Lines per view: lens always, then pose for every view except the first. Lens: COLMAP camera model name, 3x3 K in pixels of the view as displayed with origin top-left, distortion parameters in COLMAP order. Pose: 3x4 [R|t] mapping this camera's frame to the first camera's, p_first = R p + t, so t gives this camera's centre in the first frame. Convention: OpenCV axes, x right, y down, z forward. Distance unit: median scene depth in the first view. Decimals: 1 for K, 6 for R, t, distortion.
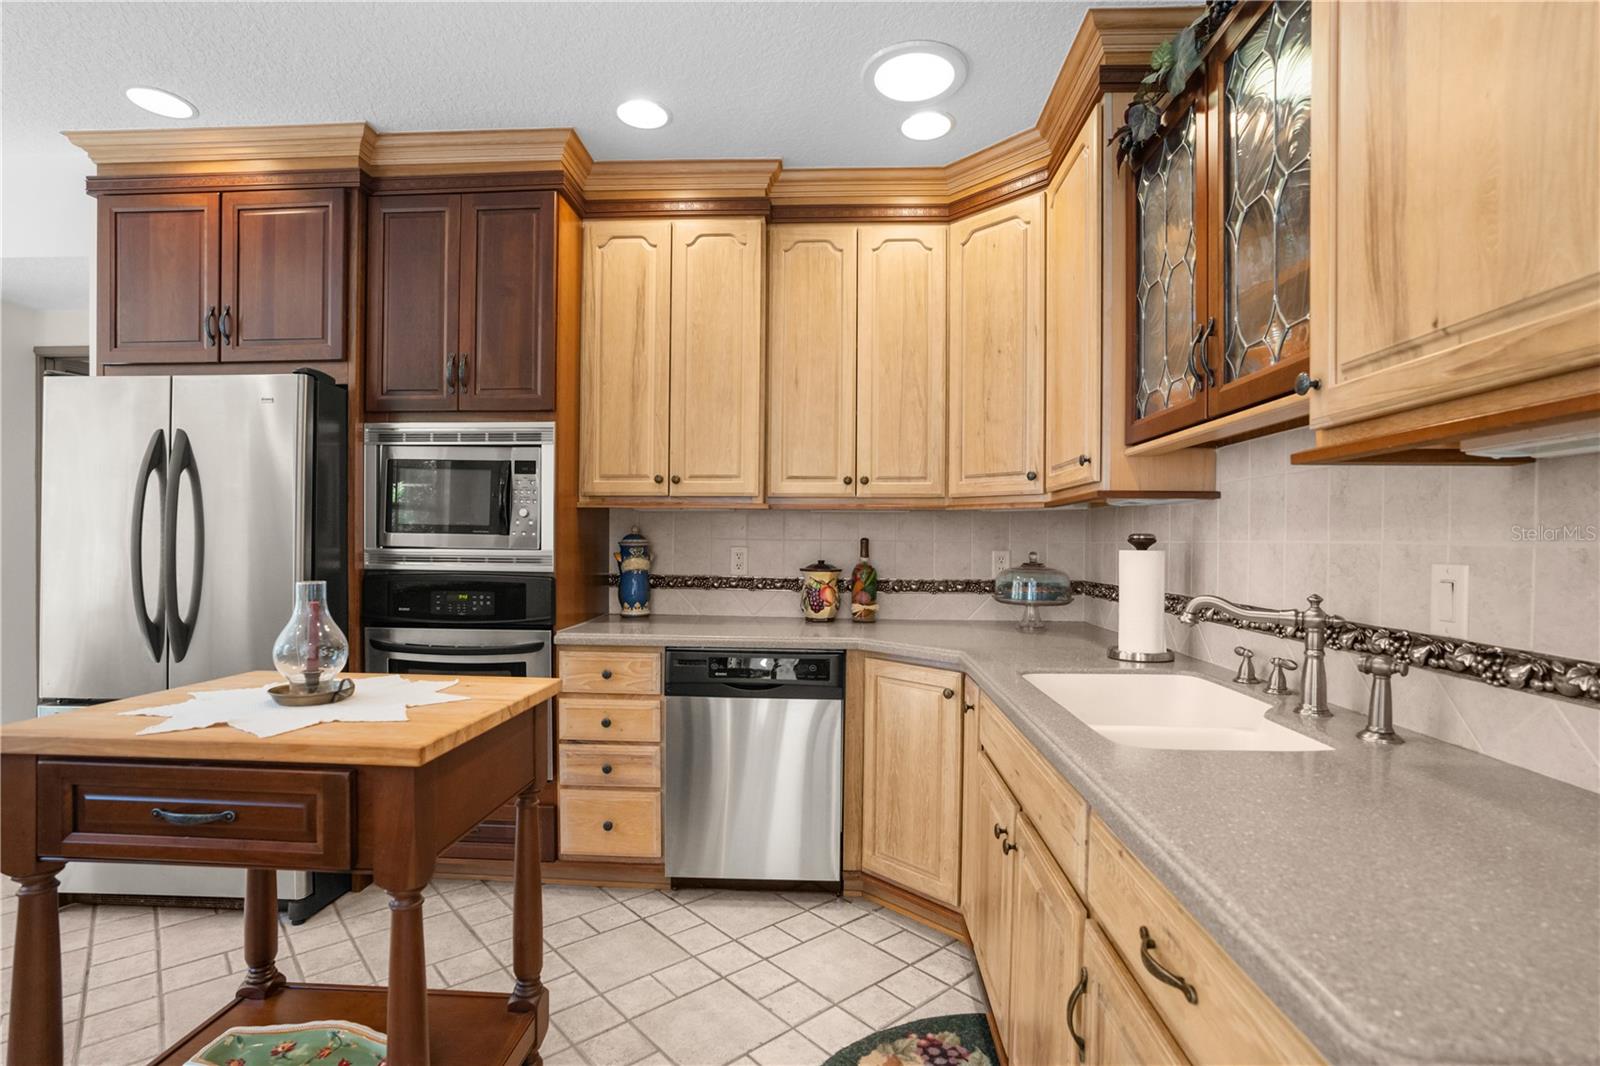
lens RADIAL K [[748.8, 0, 798.0], [0, 748.8, 552.1], [0, 0, 1]] dist [-0.040996, 0.016386]
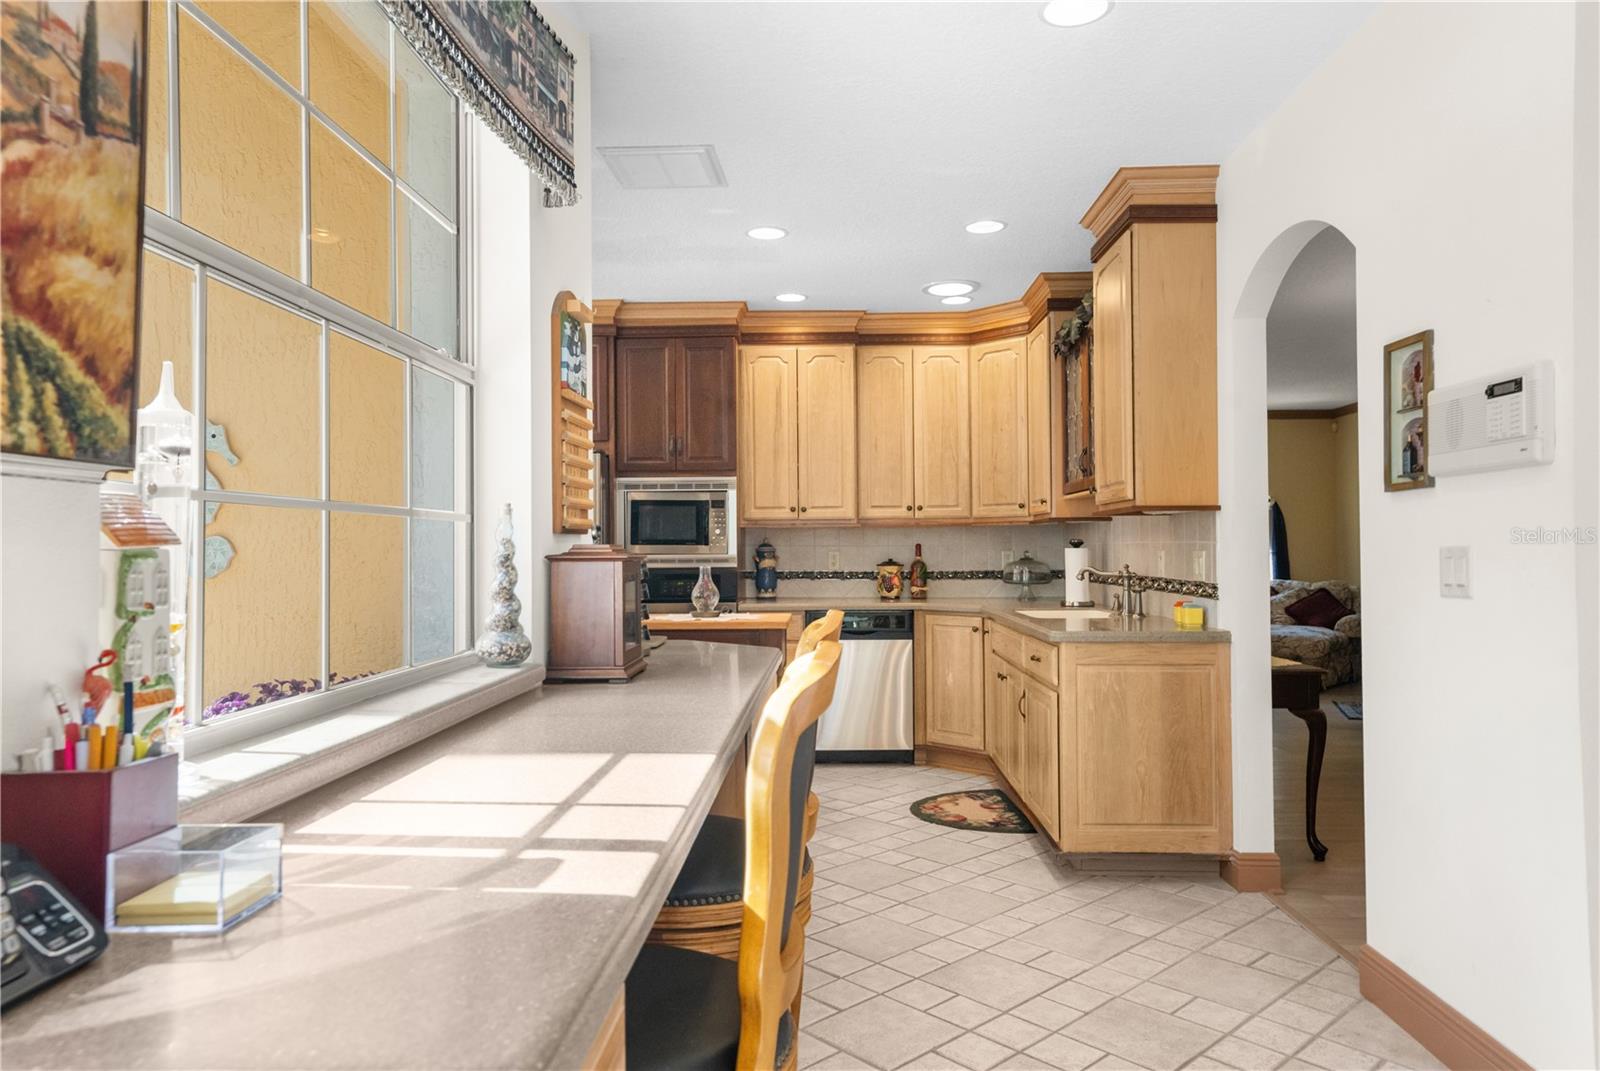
lens RADIAL K [[984.5, 0, 803.4], [0, 984.5, 534.1], [0, 0, 1]] dist [0.002319, -0.000289]
pose [[0.999381, -0.015265, 0.031702, -0.234474], [0.016180, 0.999454, -0.028811, 0.017511], [-0.031245, 0.029306, 0.999082, -1.126895]]
